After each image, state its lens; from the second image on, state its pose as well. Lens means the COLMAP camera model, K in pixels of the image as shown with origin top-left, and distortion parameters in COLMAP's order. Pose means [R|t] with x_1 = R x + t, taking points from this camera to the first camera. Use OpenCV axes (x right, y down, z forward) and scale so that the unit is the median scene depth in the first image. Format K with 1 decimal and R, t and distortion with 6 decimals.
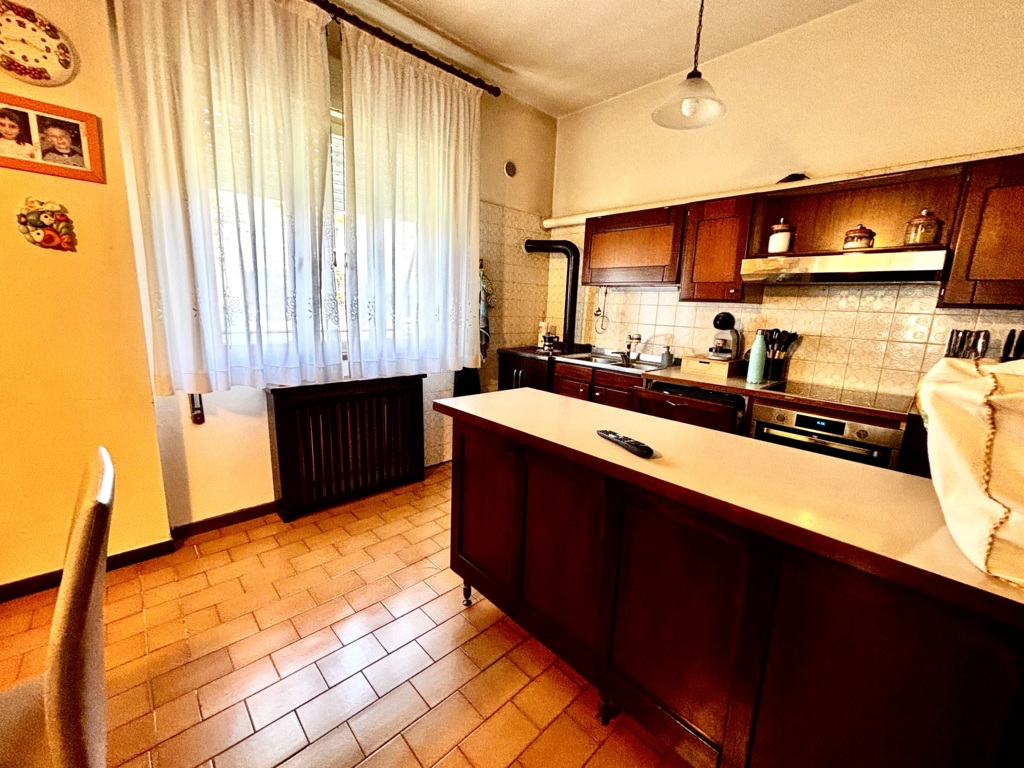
lens RADIAL K [[417.3, 0, 504.7], [0, 417.3, 378.0], [0, 0, 1]] dist [0.007464, -0.000939]
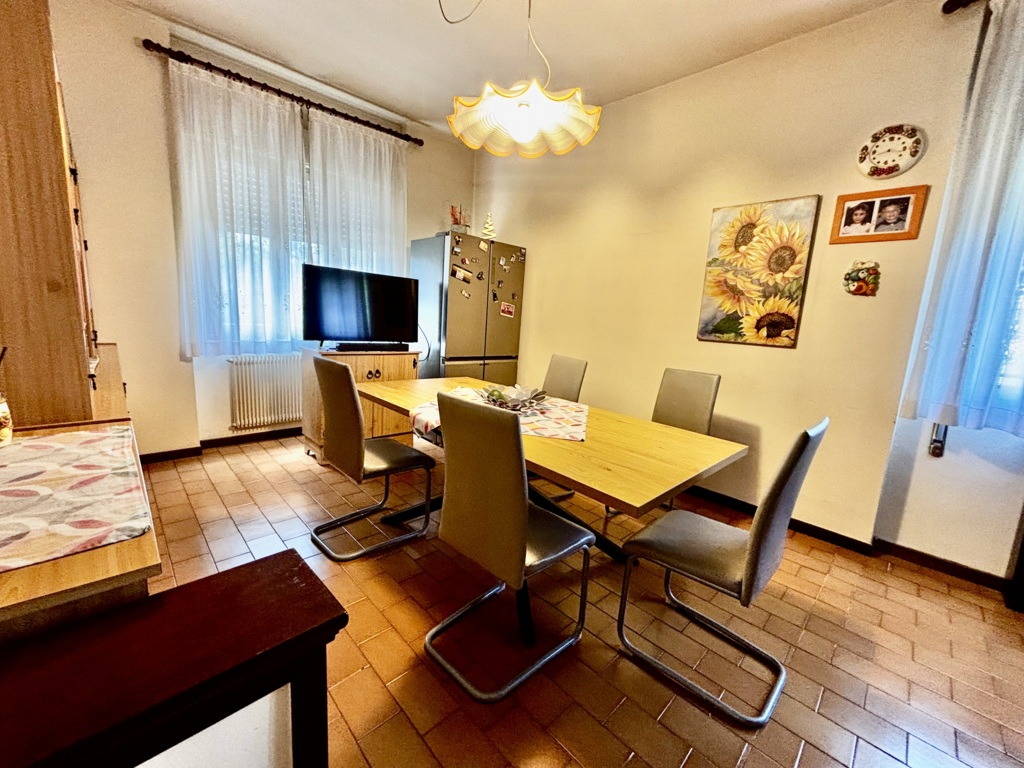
lens RADIAL K [[417.3, 0, 508.0], [0, 417.3, 384.4], [0, 0, 1]] dist [0.007464, -0.000939]
pose [[0.032330, 0.131359, -0.990807, 0.224884], [-0.231989, 0.965238, 0.120400, 0.059764], [0.972181, 0.225964, 0.061680, -0.106858]]
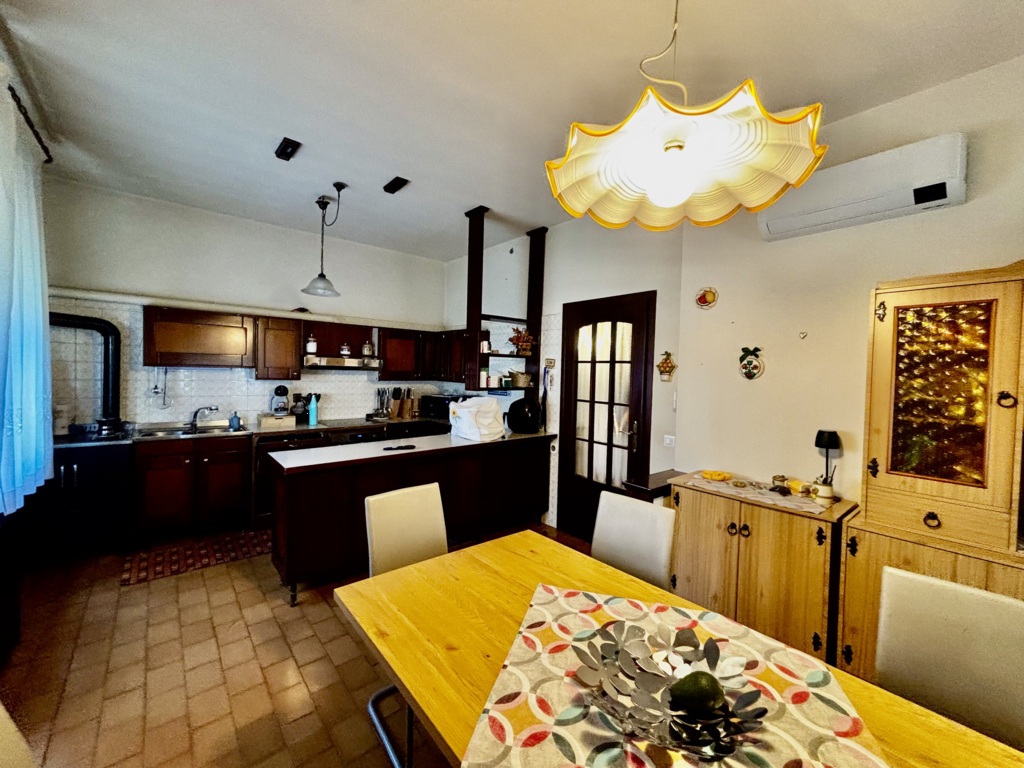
lens RADIAL K [[417.3, 0, 511.4], [0, 417.3, 381.9], [0, 0, 1]] dist [0.007464, -0.000939]
pose [[0.046186, -0.069085, 0.996541, -1.225531], [0.150806, 0.986654, 0.061410, -0.165558], [-0.987484, 0.147448, 0.055988, 0.061843]]
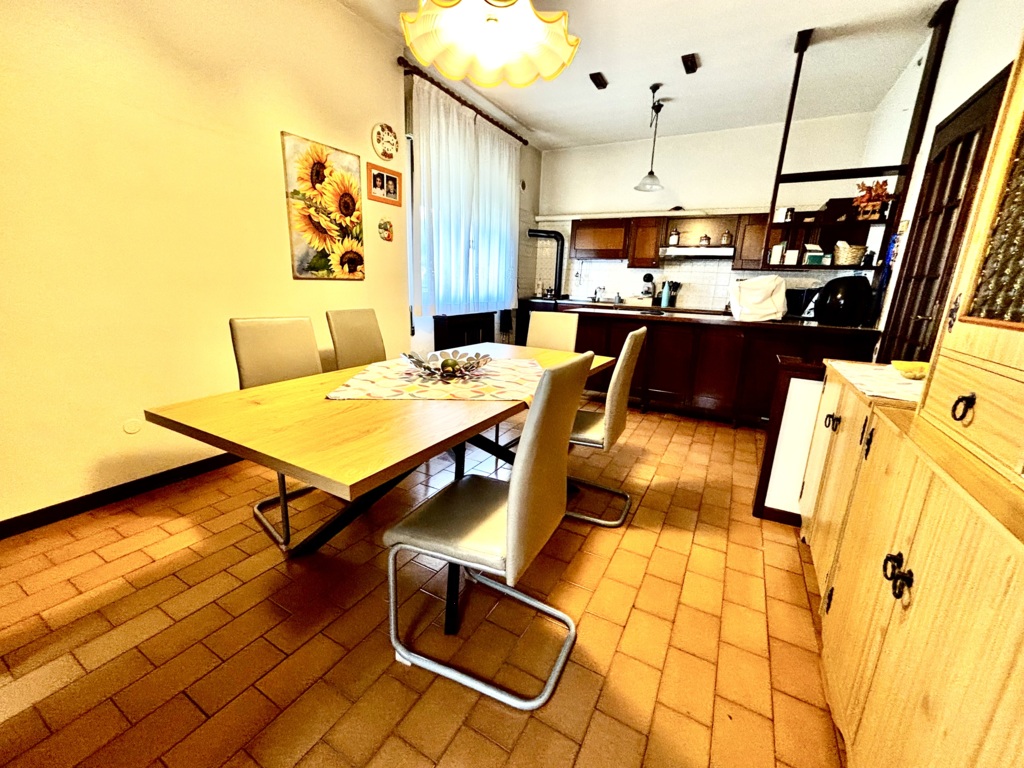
lens RADIAL K [[417.3, 0, 507.1], [0, 417.3, 380.1], [0, 0, 1]] dist [0.007464, -0.000939]
pose [[0.950830, -0.079050, 0.299456, -0.933123], [0.056849, 0.994997, 0.082150, 0.182958], [-0.304451, -0.061087, 0.950567, -0.899488]]
